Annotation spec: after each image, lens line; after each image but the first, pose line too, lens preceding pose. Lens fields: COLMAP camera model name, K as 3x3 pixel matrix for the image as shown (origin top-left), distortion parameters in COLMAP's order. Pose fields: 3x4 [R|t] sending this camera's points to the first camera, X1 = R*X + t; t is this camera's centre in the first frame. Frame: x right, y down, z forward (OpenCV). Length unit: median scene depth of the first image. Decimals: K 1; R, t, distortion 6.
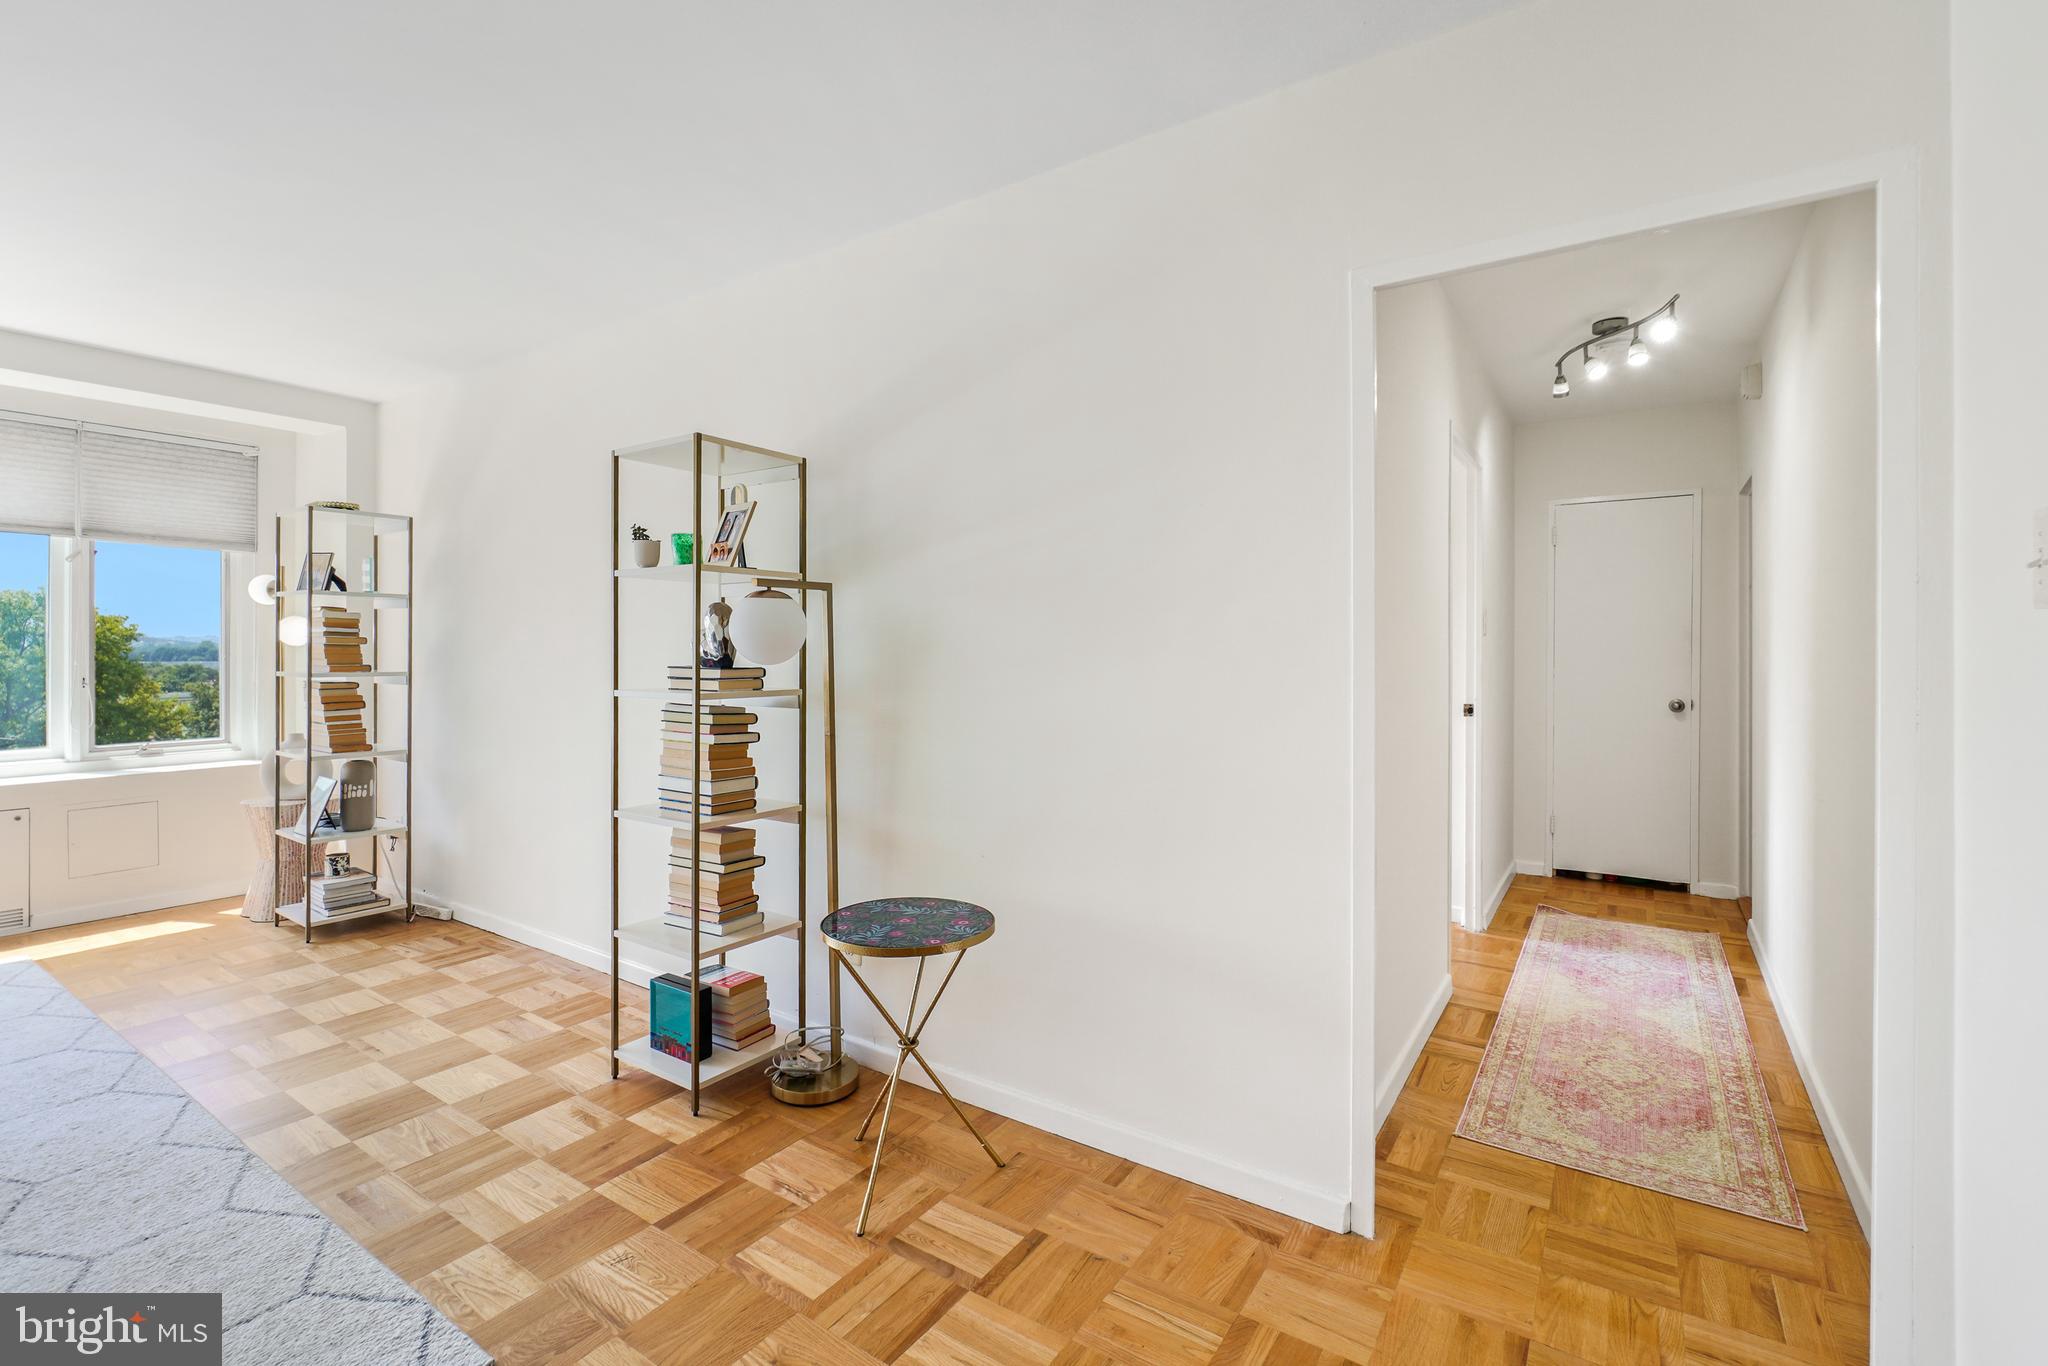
lens RADIAL K [[896.3, 0, 1022.8], [0, 896.3, 666.9], [0, 0, 1]] dist [-0.000854, -0.000090]
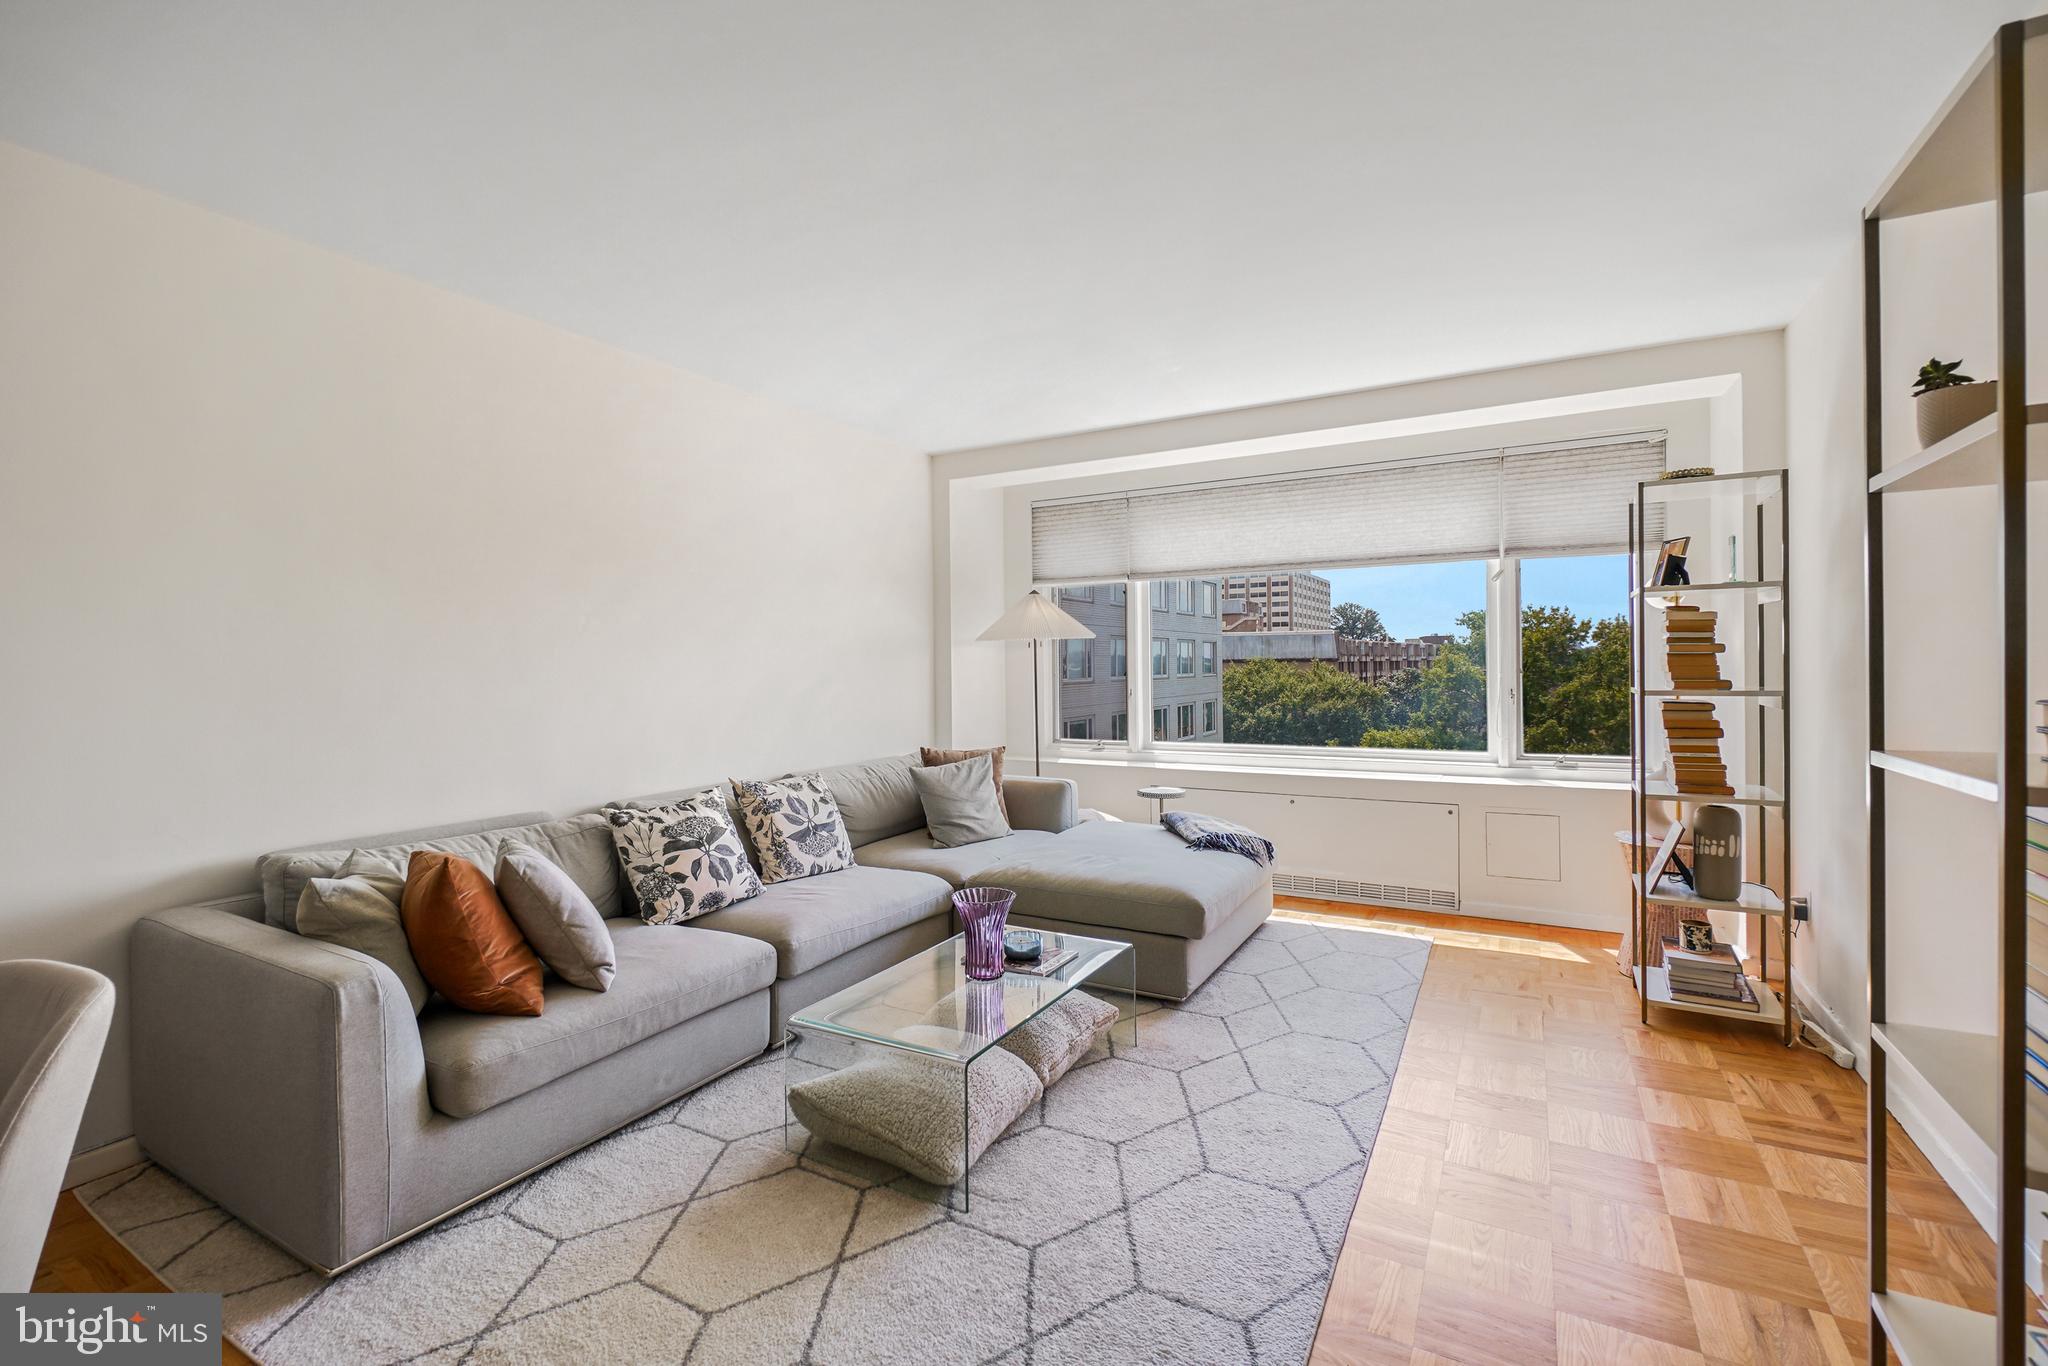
lens RADIAL K [[896.3, 0, 1020.5], [0, 896.3, 675.7], [0, 0, 1]] dist [-0.000854, -0.000090]
pose [[0.074027, 0.006321, -0.997236, -0.032637], [-0.004505, 0.999972, 0.006004, -0.008160], [0.997246, 0.004048, 0.074053, 0.367049]]
